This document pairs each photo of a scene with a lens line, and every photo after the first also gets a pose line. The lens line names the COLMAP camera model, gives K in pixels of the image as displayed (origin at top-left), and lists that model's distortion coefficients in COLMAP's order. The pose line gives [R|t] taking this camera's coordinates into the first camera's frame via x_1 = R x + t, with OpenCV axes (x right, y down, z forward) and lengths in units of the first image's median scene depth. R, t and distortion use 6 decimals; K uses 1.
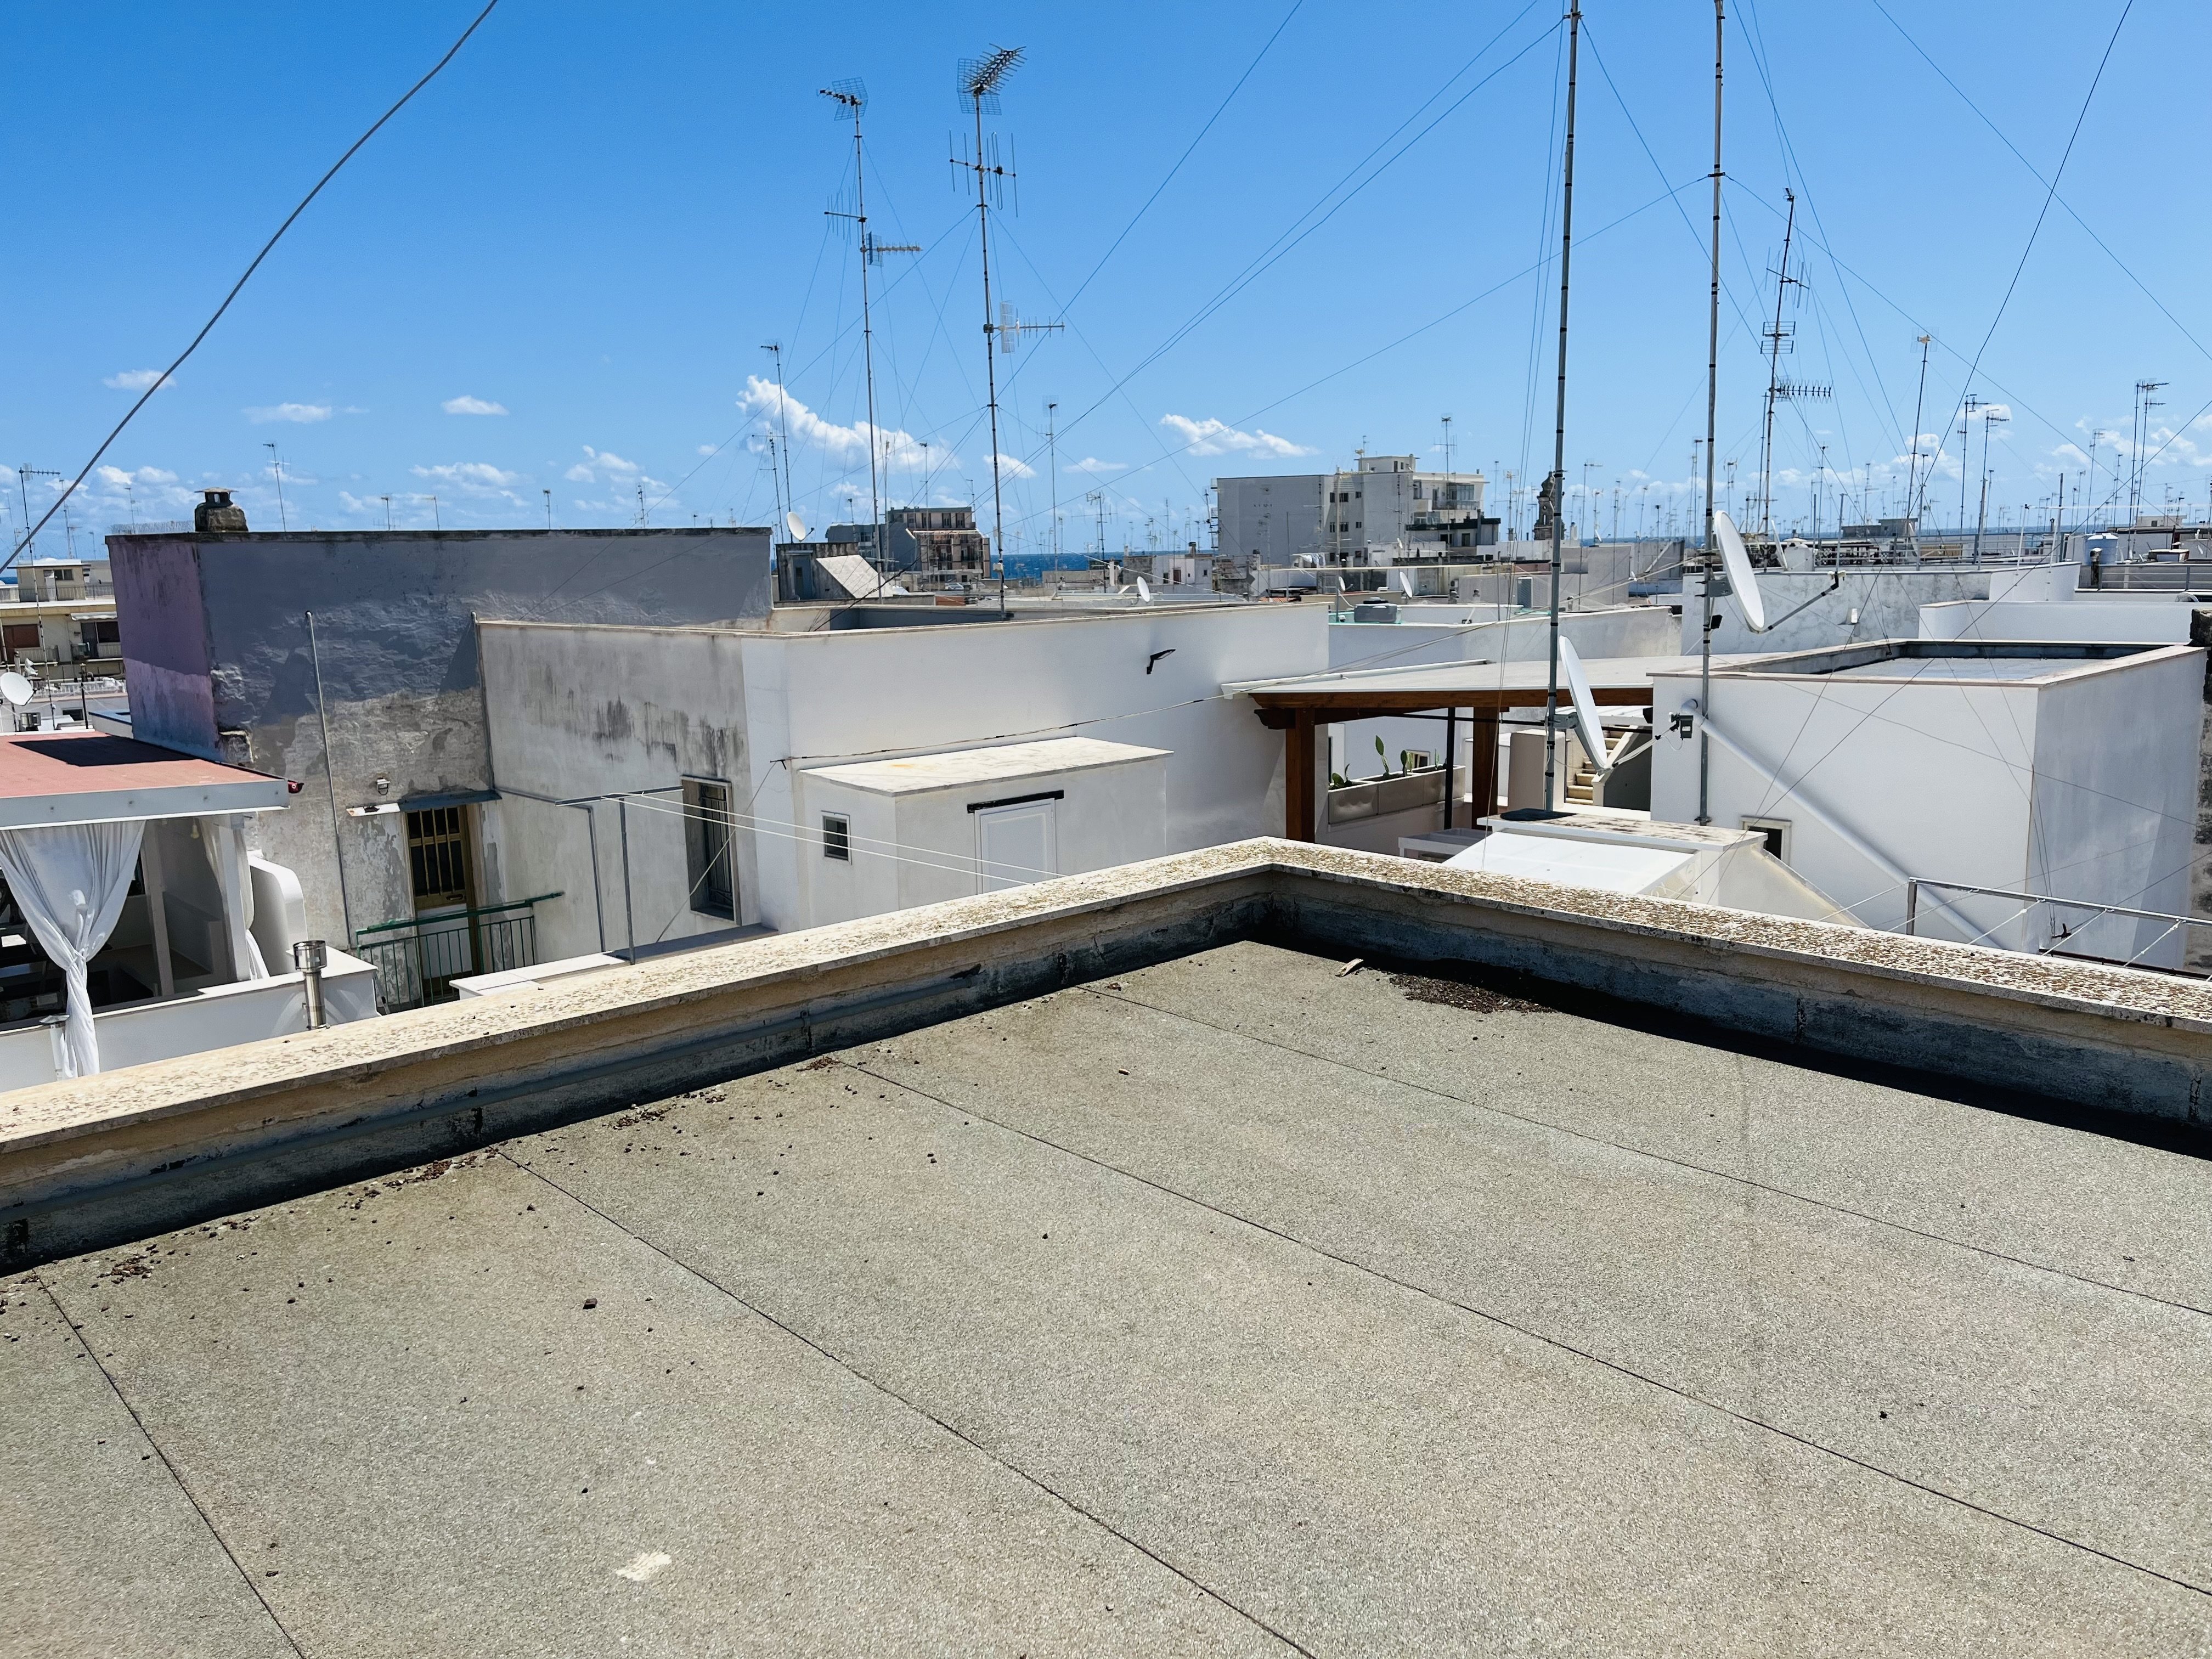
lens RADIAL K [[1675.0, 0, 1105.6], [0, 1675.0, 843.9], [0, 0, 1]] dist [0.039731, -0.078683]
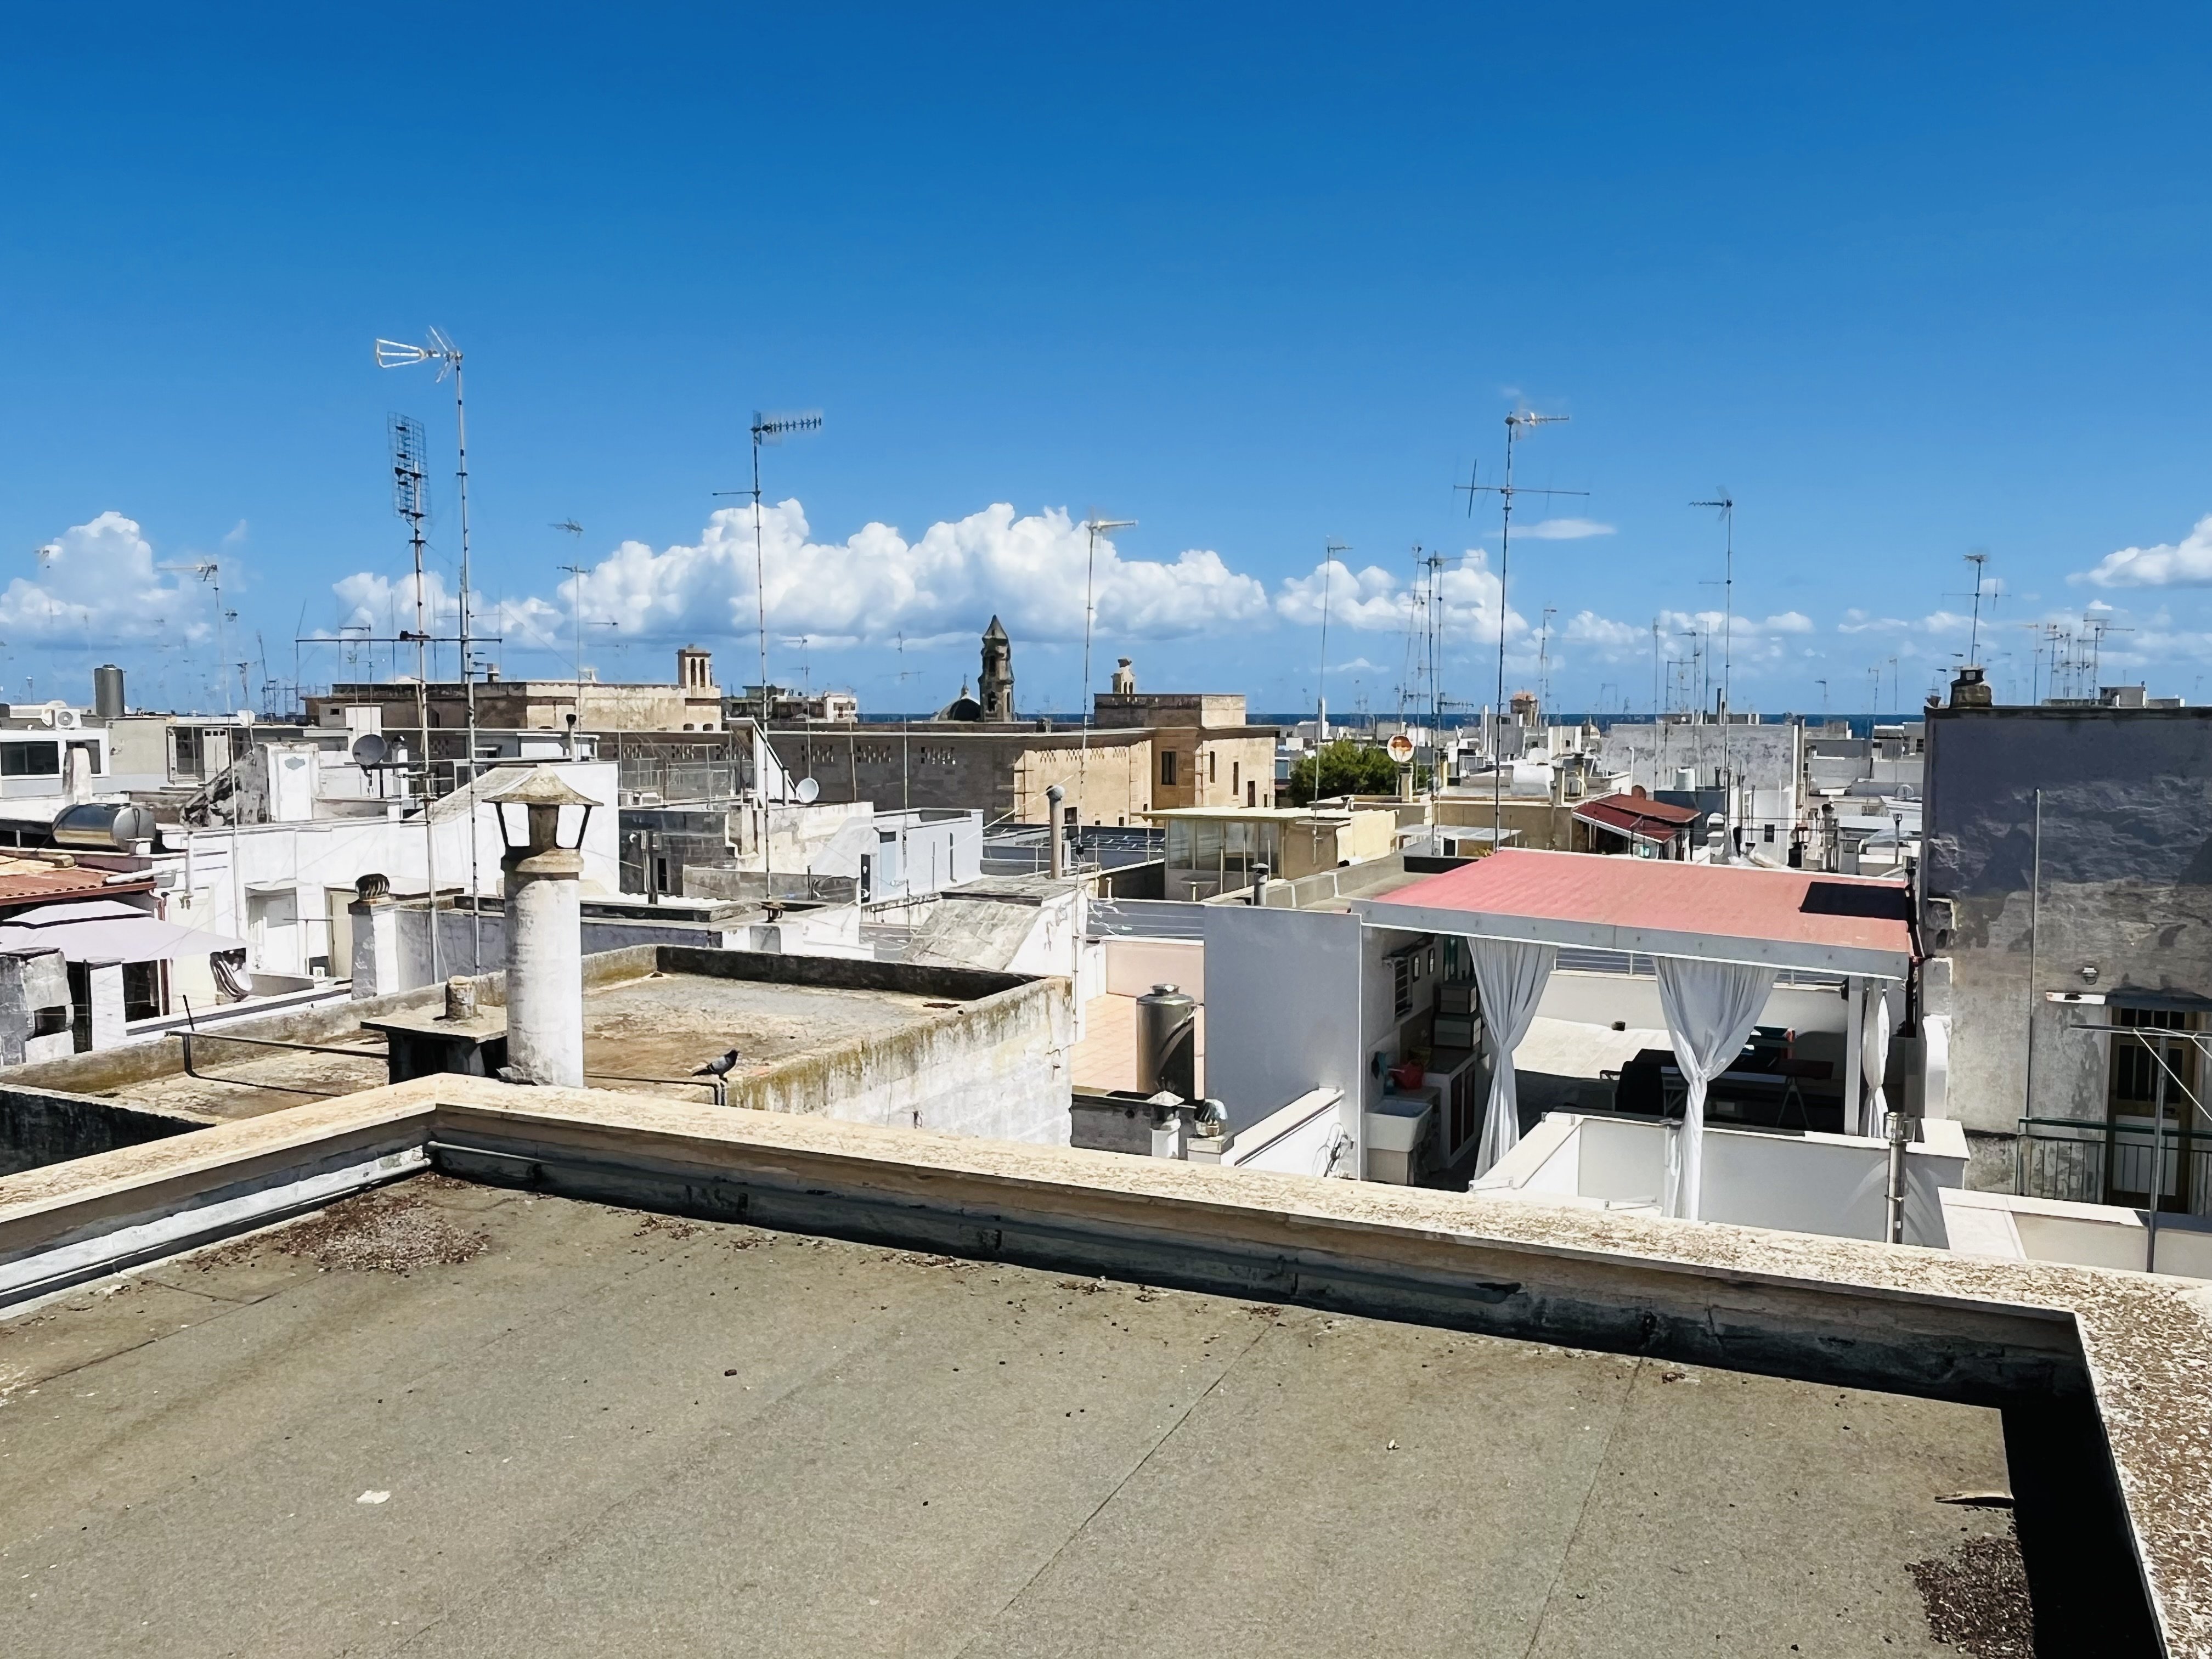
lens RADIAL K [[1603.9, 0, 1111.0], [0, 1603.9, 818.6], [0, 0, 1]] dist [0.008766, -0.000396]
pose [[0.382848, 0.080230, -0.920321, 0.188508], [-0.165893, 0.985998, 0.016945, -0.046299], [0.908794, 0.146188, 0.390797, 0.139954]]
